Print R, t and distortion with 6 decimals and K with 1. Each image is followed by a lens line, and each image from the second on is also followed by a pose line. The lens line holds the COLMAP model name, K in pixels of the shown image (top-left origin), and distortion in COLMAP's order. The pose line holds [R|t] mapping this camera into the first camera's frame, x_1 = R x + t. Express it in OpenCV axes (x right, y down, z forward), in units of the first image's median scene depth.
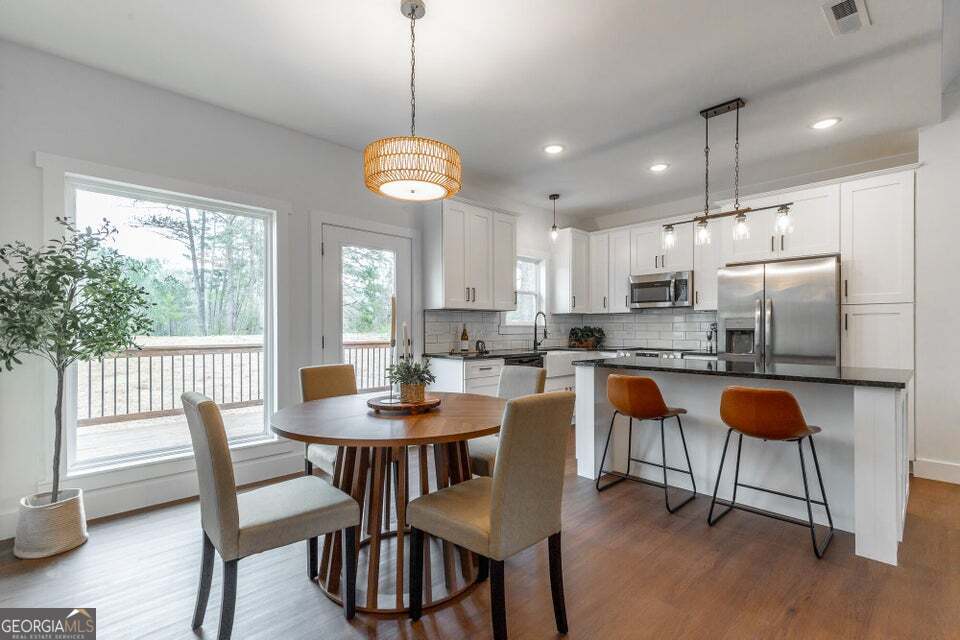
lens RADIAL K [[439.6, 0, 476.6], [0, 439.6, 326.9], [0, 0, 1]] dist [0.002119, 0.000164]
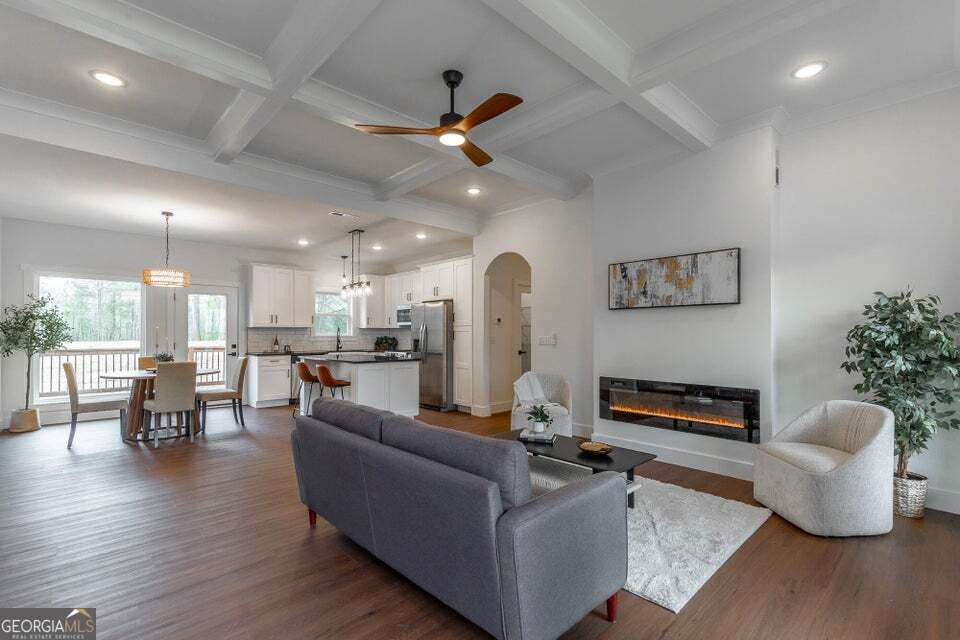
lens RADIAL K [[439.6, 0, 476.6], [0, 439.6, 326.9], [0, 0, 1]] dist [0.002119, 0.000164]
pose [[0.999979, 0.000905, -0.006452, 0.846309], [-0.000985, 0.999922, -0.012417, -0.022085], [0.006441, 0.012423, 0.999902, -0.778027]]
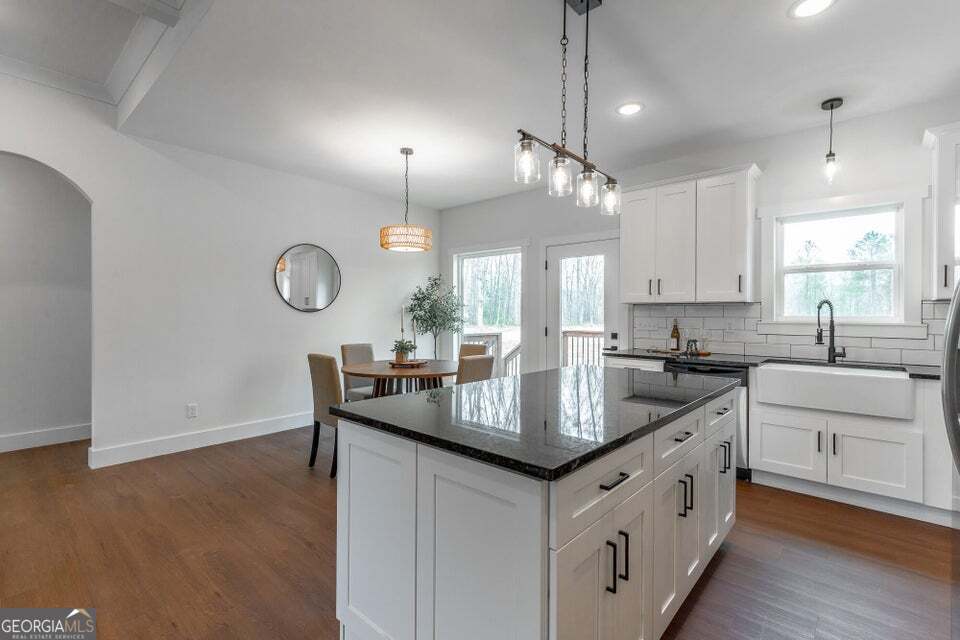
lens RADIAL K [[434.8, 0, 503.6], [0, 434.8, 310.1], [0, 0, 1]] dist [-0.000396, -0.000093]
pose [[0.106766, -0.005788, -0.994267, 0.886735], [-0.002354, 0.999979, -0.006074, -0.021024], [0.994281, 0.002989, 0.106750, 0.632865]]
